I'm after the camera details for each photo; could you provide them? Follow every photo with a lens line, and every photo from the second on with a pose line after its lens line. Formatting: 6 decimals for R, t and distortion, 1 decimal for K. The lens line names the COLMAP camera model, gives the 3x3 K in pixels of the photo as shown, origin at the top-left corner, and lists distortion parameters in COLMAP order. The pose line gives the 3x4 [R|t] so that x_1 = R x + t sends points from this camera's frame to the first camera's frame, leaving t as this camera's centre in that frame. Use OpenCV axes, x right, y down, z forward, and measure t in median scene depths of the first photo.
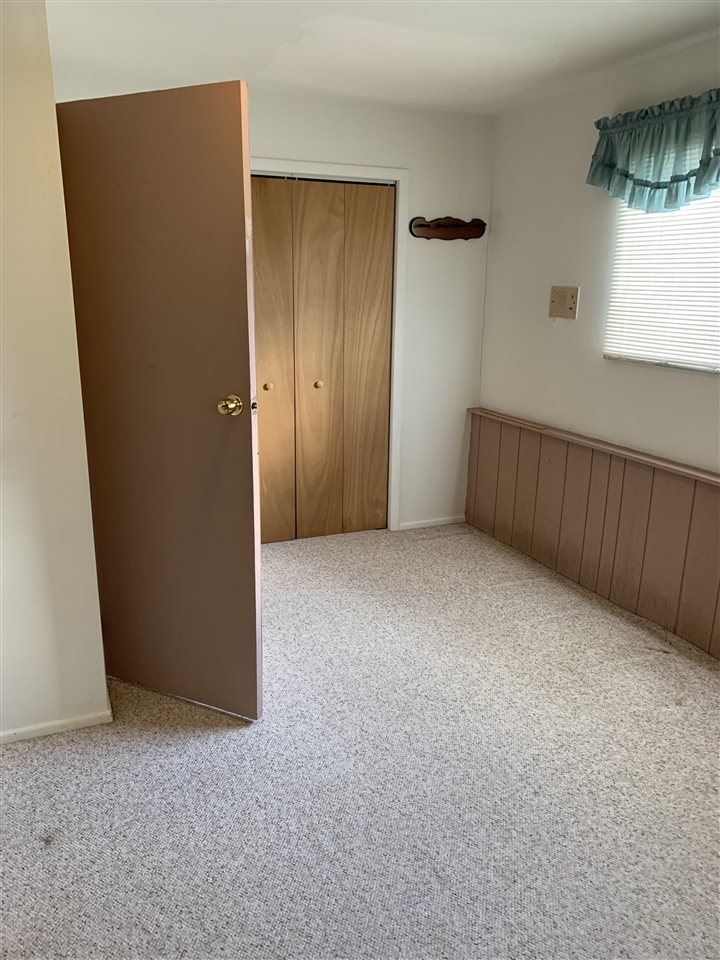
lens RADIAL K [[735.6, 0, 368.7], [0, 735.6, 479.9], [0, 0, 1]] dist [0.065101, -0.104673]
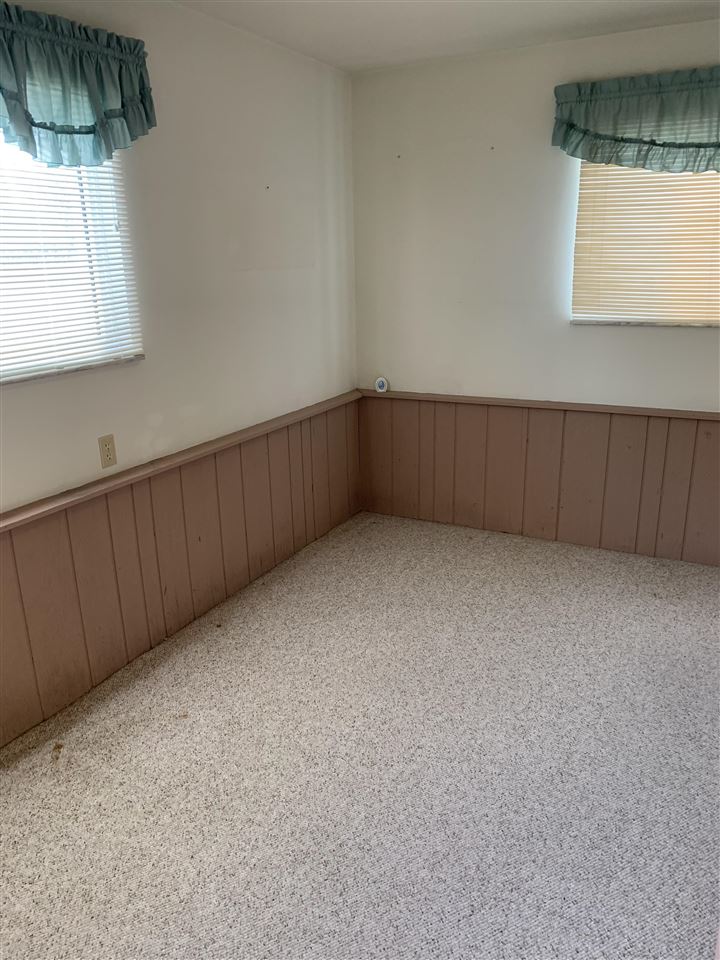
lens RADIAL K [[735.6, 0, 368.7], [0, 735.6, 479.9], [0, 0, 1]] dist [0.065101, -0.104673]
pose [[-0.616504, -0.232964, 0.752097, -0.361713], [0.222242, 0.864893, 0.450077, -0.328844], [-0.755335, 0.444622, -0.481436, 1.187545]]
